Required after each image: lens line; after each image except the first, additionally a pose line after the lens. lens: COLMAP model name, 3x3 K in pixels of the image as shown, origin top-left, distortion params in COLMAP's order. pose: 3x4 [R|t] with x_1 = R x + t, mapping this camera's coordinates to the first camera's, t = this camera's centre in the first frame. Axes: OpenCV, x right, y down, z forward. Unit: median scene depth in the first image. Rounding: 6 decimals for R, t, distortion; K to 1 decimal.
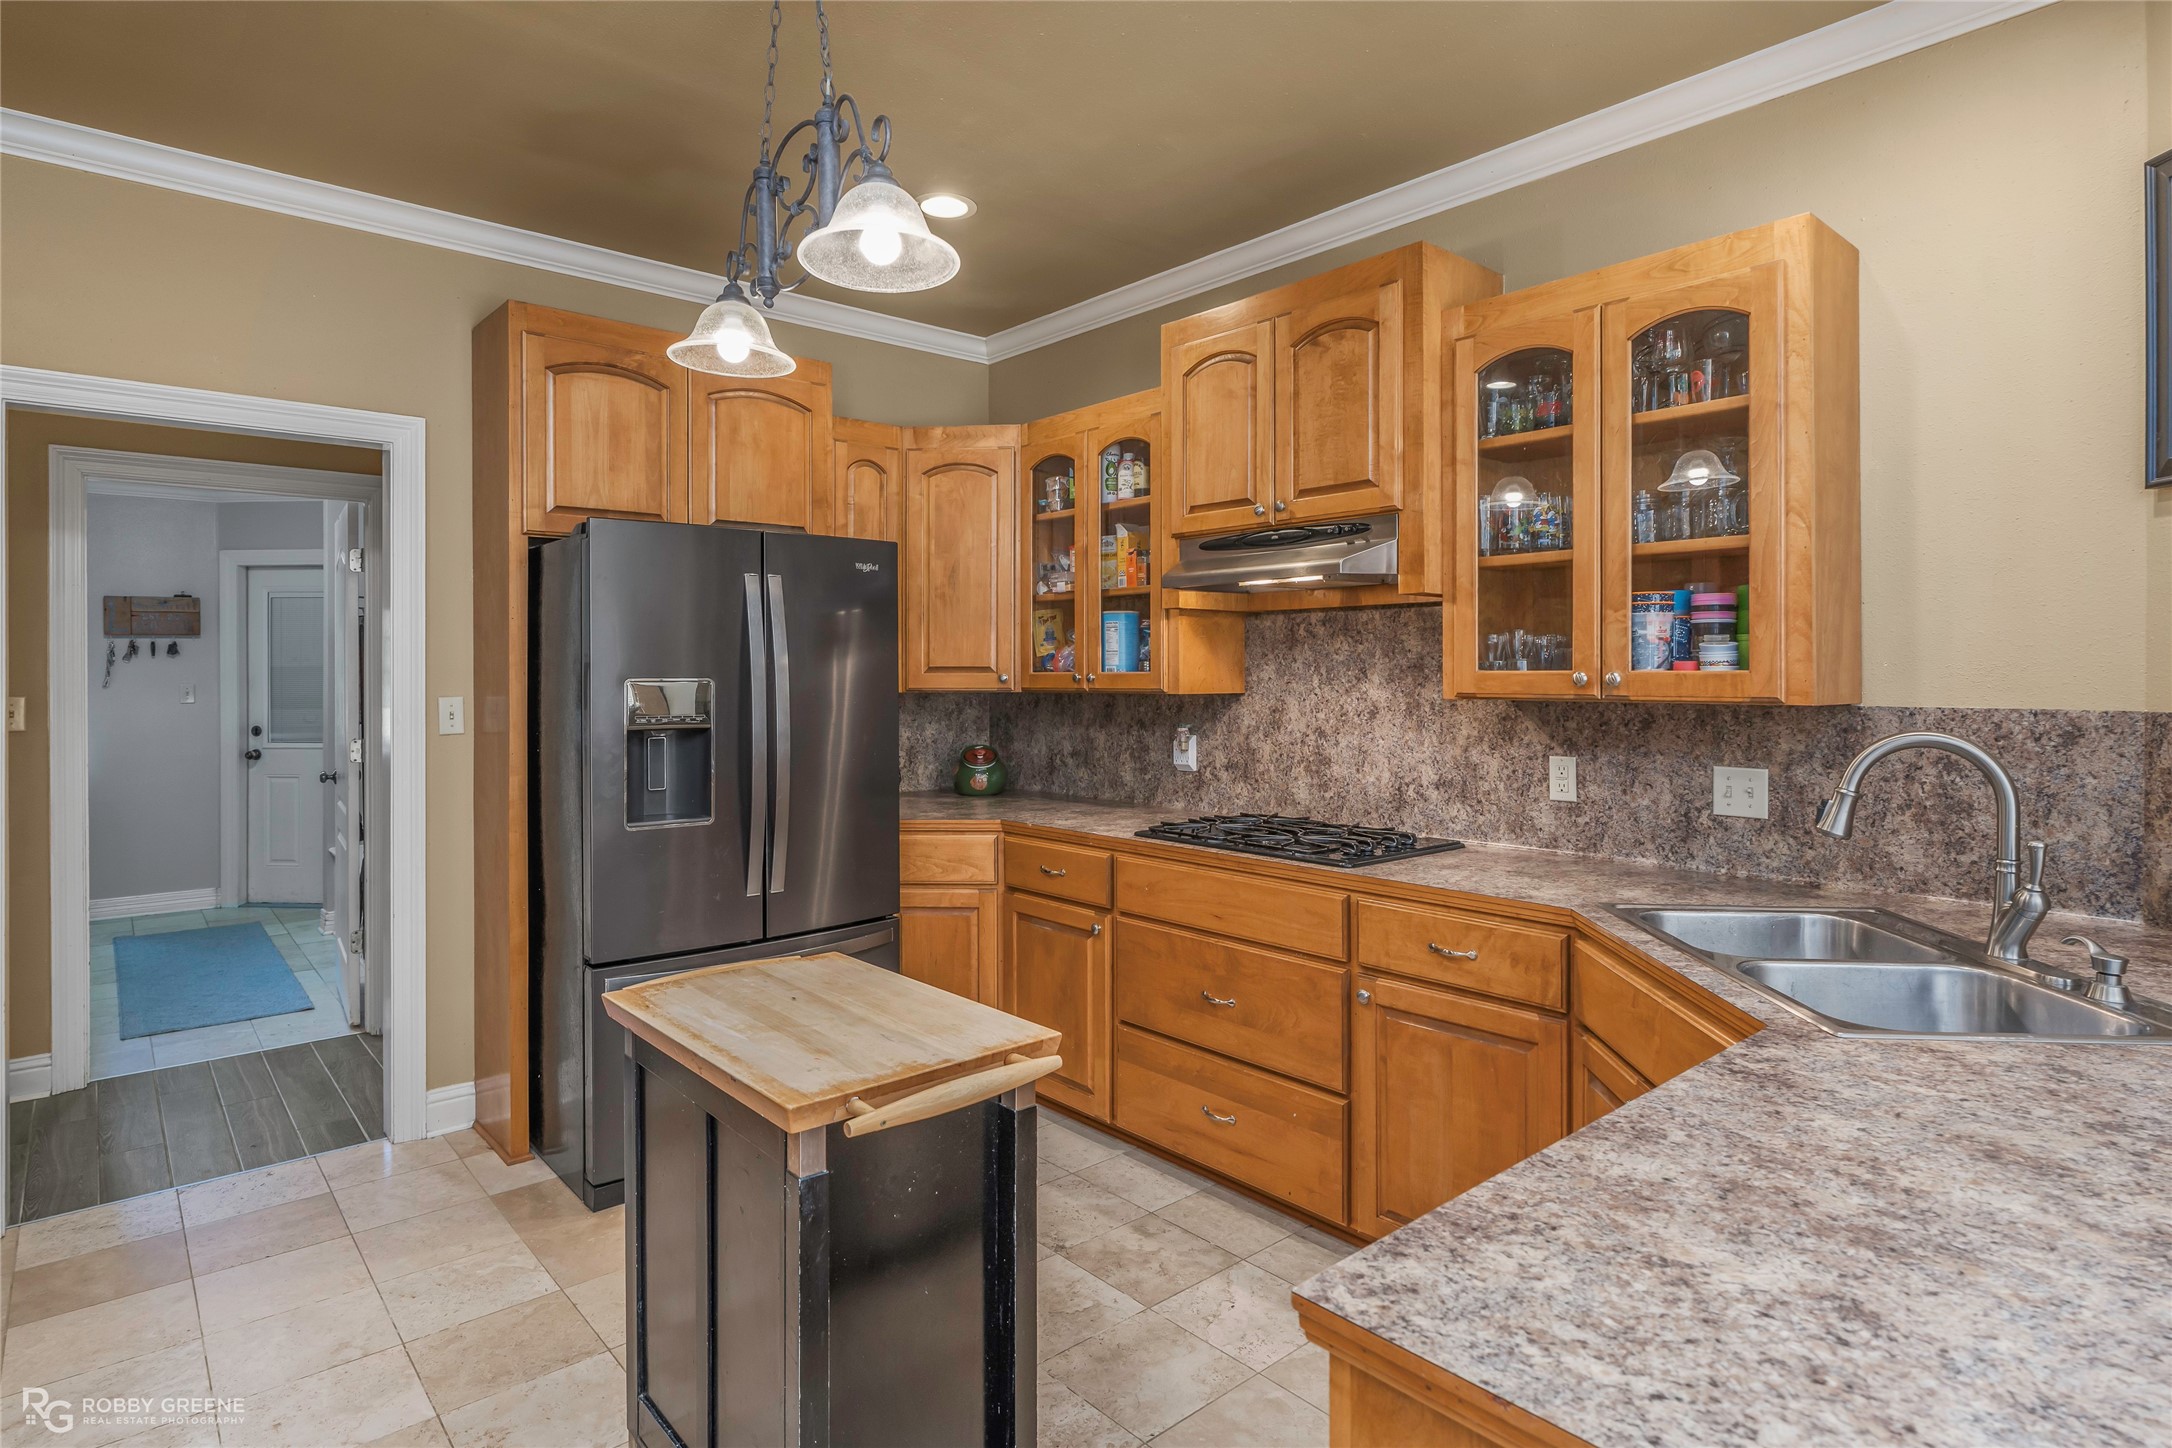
lens RADIAL K [[1115.7, 0, 1085.8], [0, 1115.7, 691.9], [0, 0, 1]] dist [-0.004145, -0.000036]
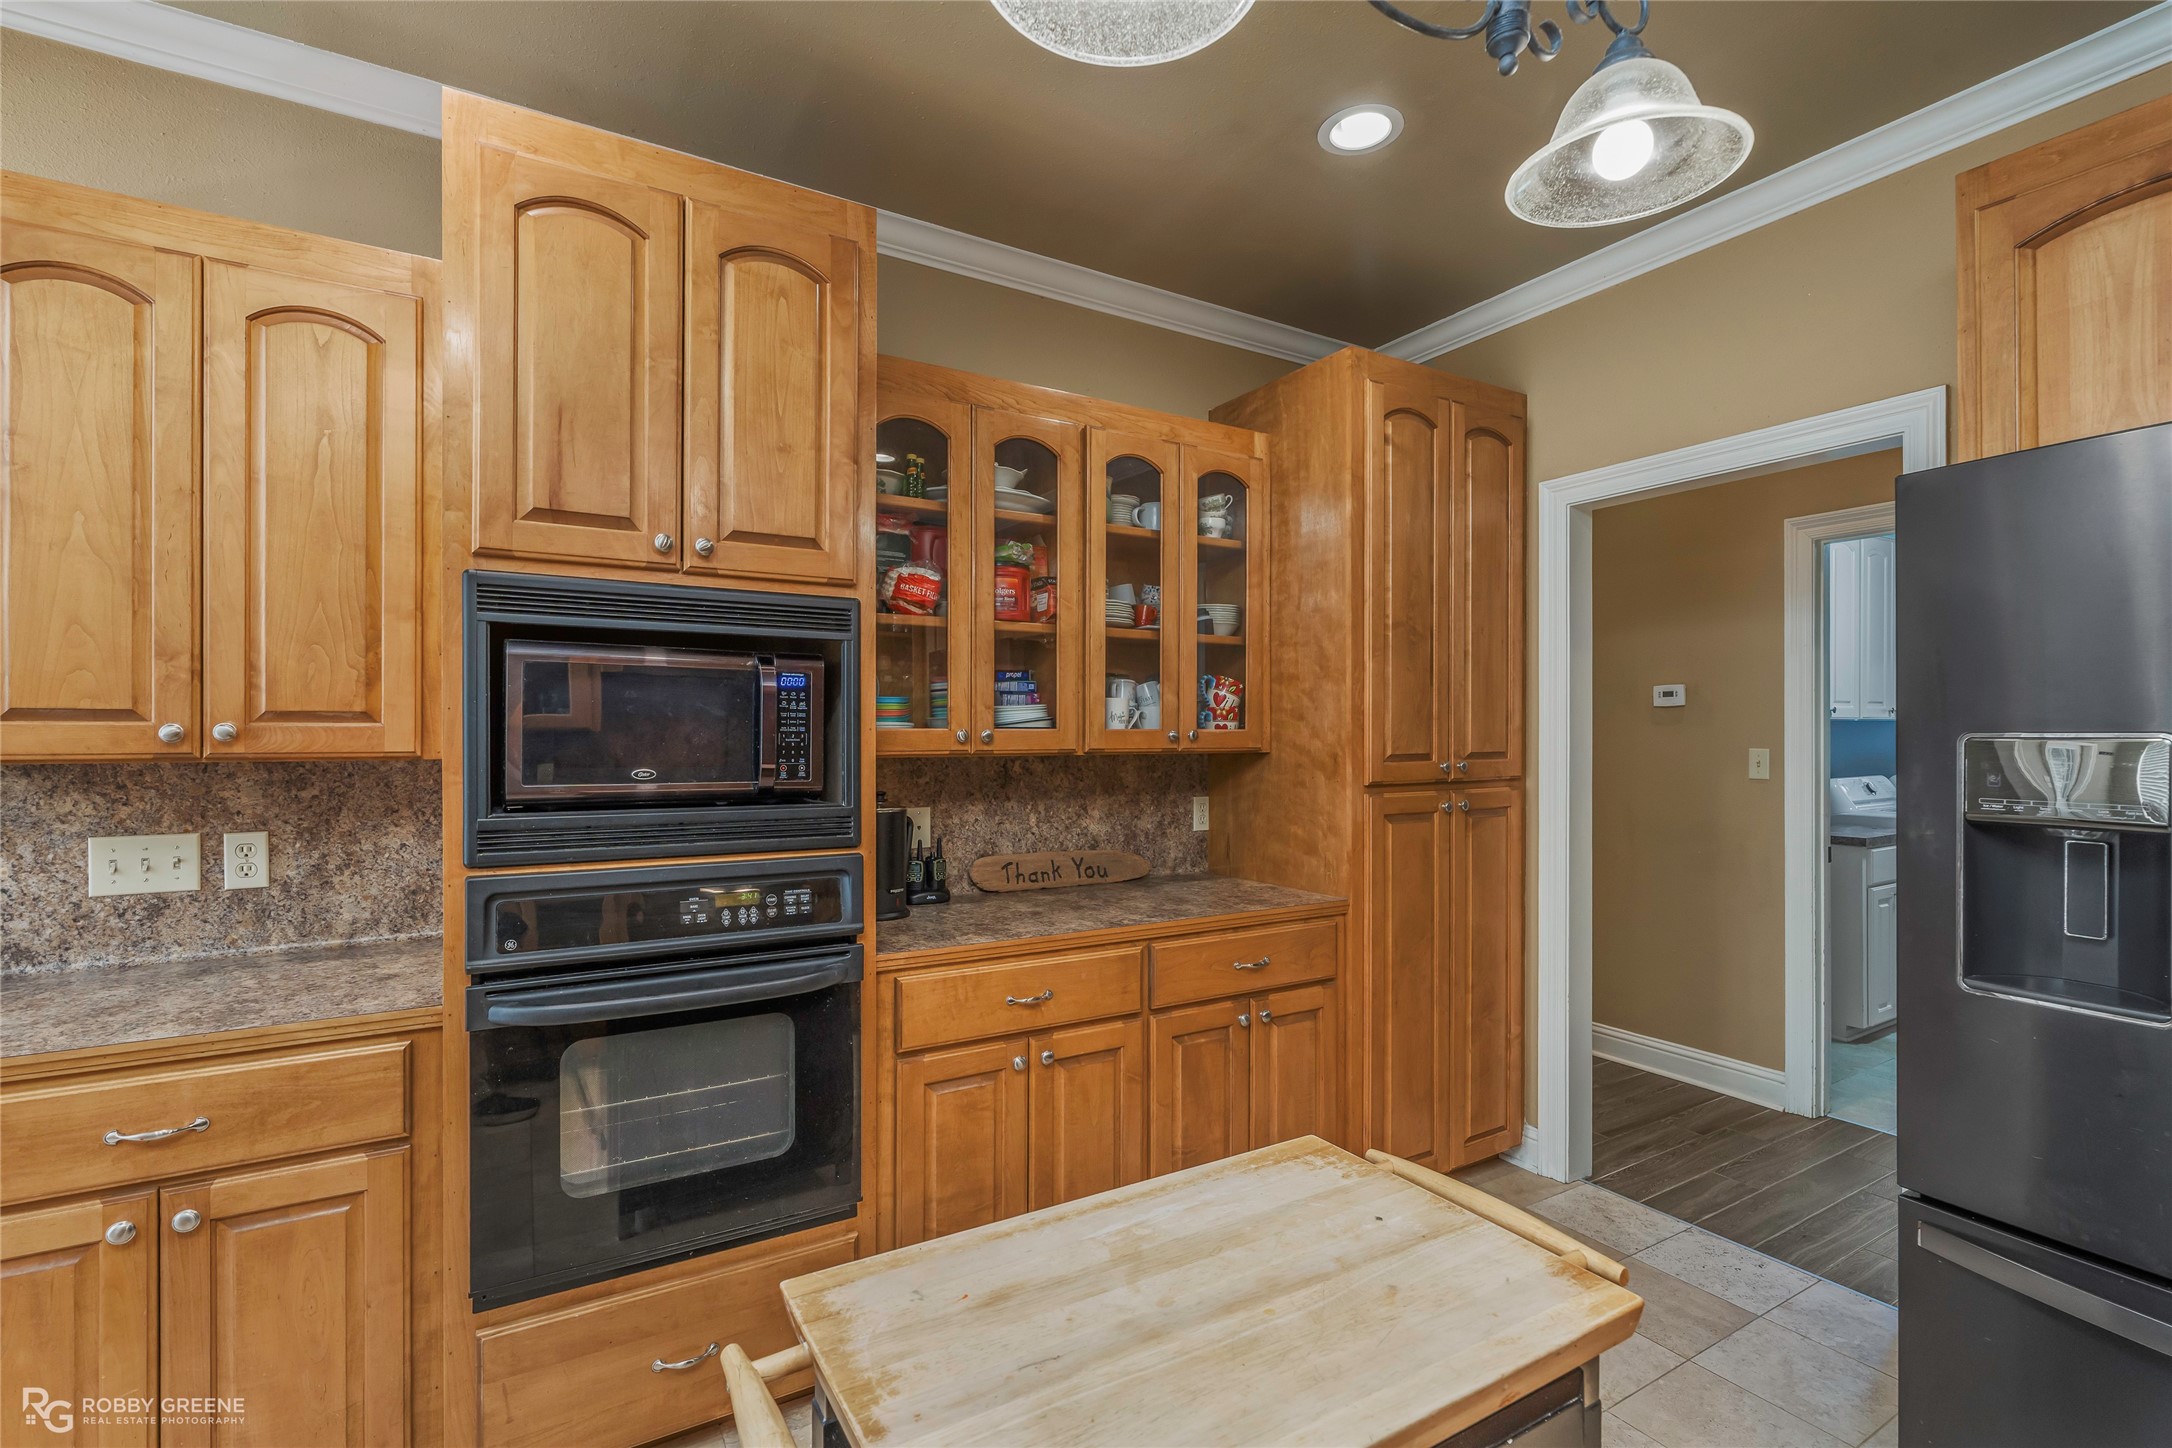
lens RADIAL K [[986.5, 0, 1081.9], [0, 986.5, 732.6], [0, 0, 1]] dist [-0.000099, 0.000216]
pose [[-0.191438, -0.001264, -0.981504, 0.173669], [-0.014956, 0.999887, 0.001629, -0.008594], [0.981391, 0.014991, -0.191435, 0.614827]]
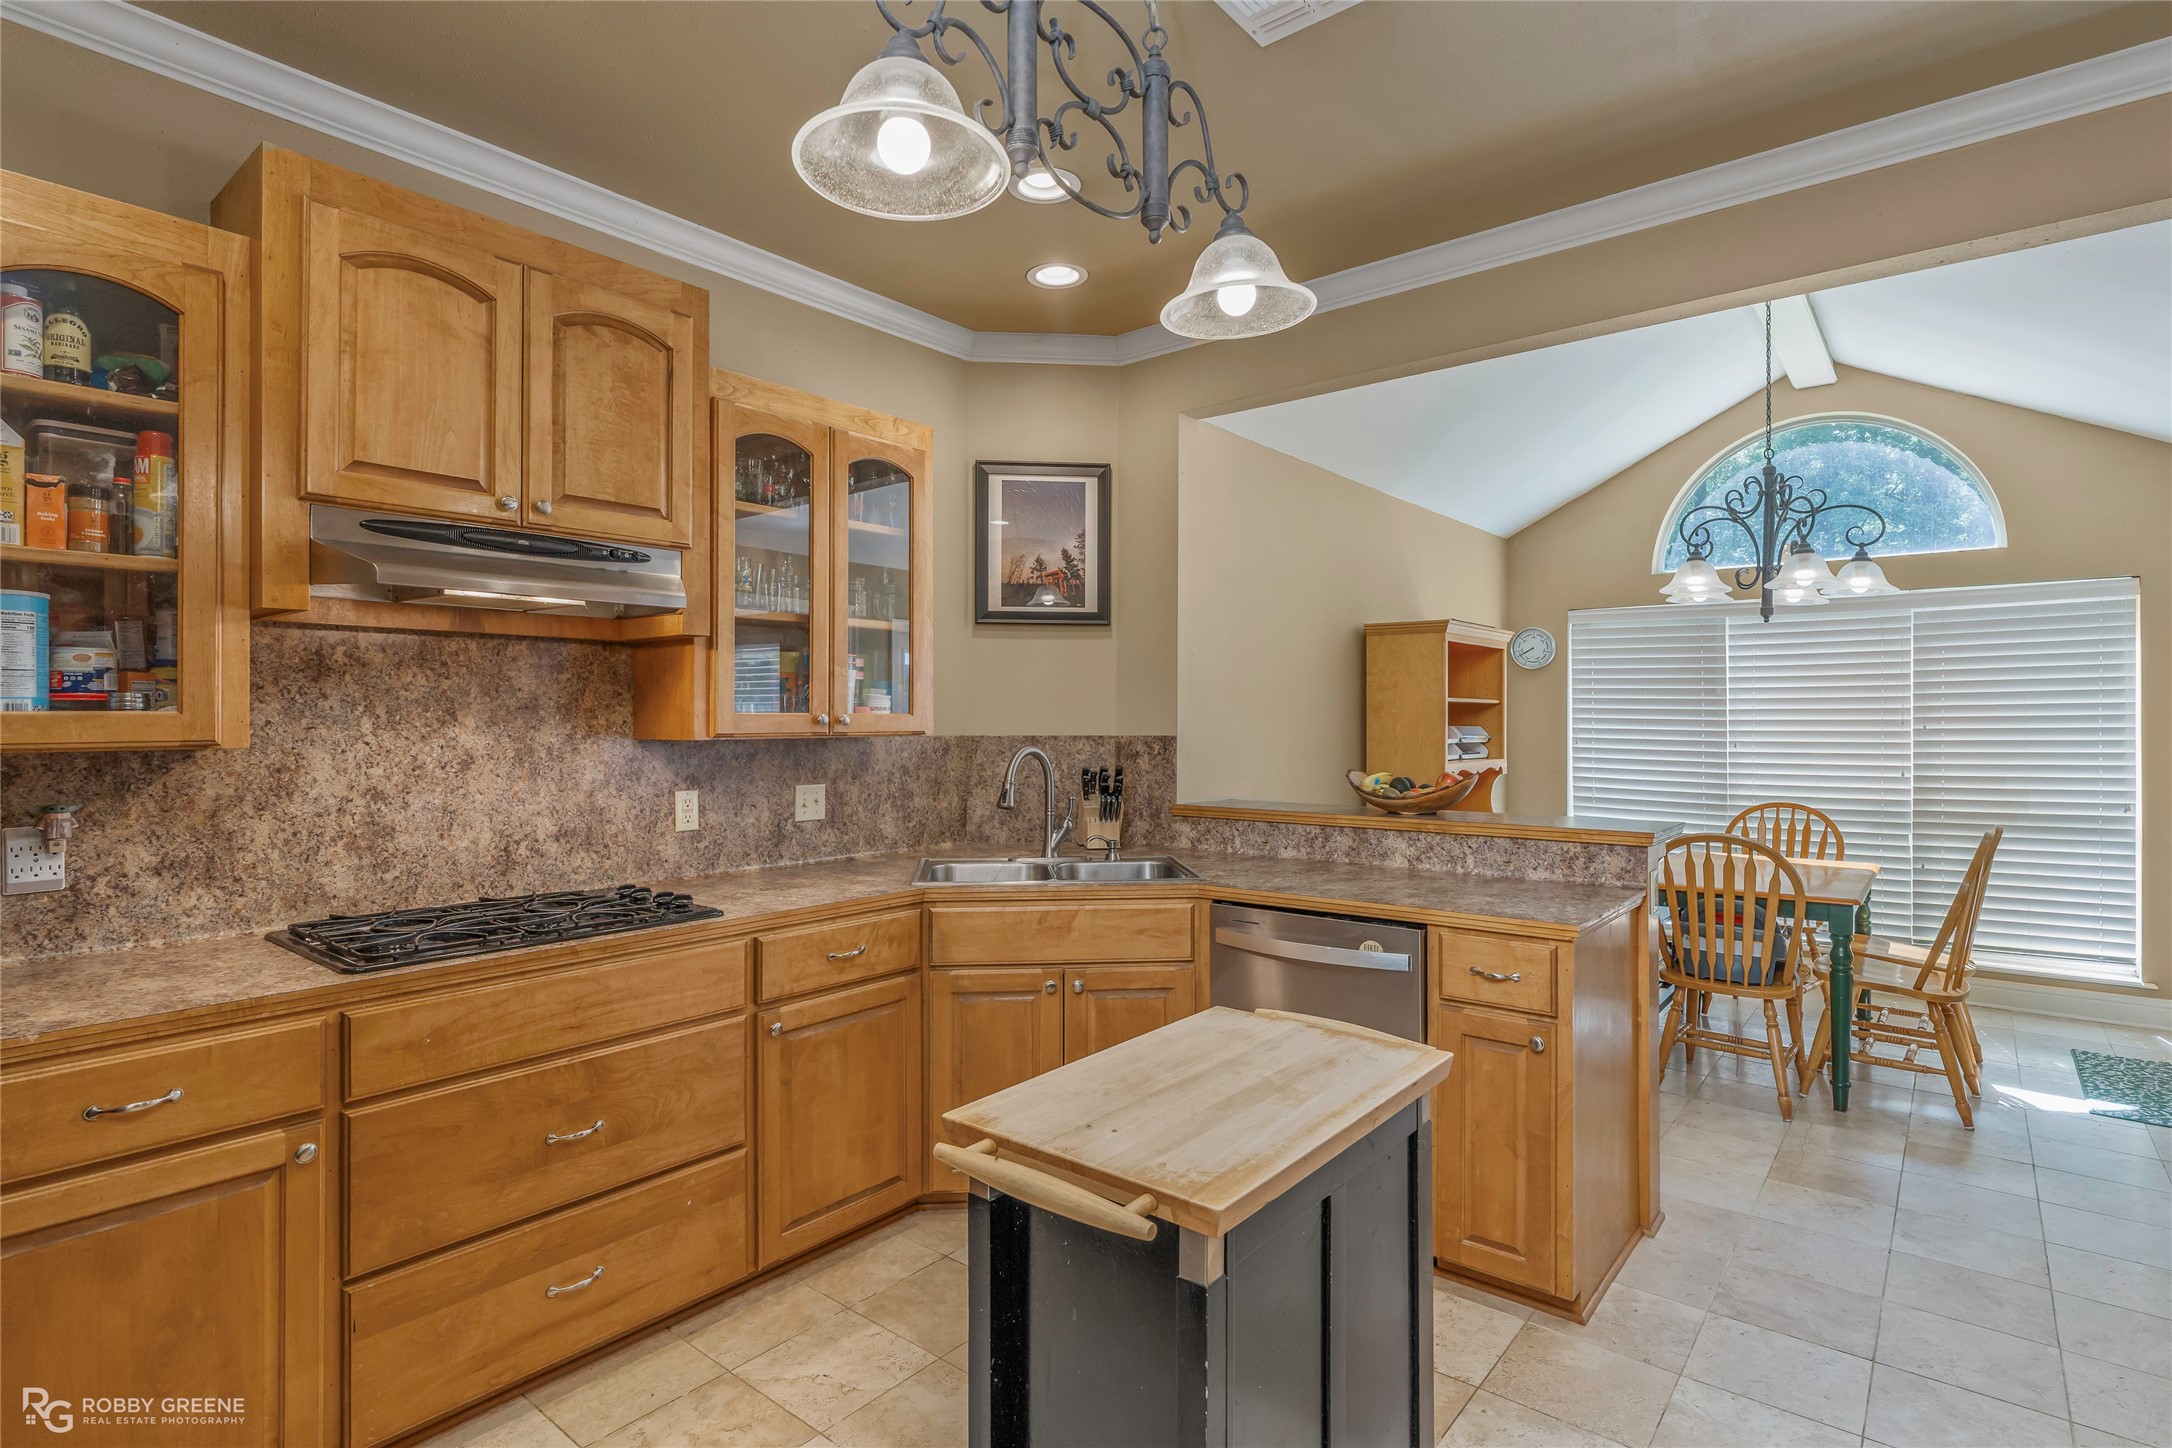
lens RADIAL K [[1072.0, 0, 1086.0], [0, 1072.0, 724.0], [0, 0, 1]] dist [0.004658, 0.000439]
pose [[-0.149542, -0.008384, 0.988720, -0.662018], [0.012867, 0.999863, 0.010424, -0.013834], [-0.988672, 0.014281, -0.149413, 0.738930]]
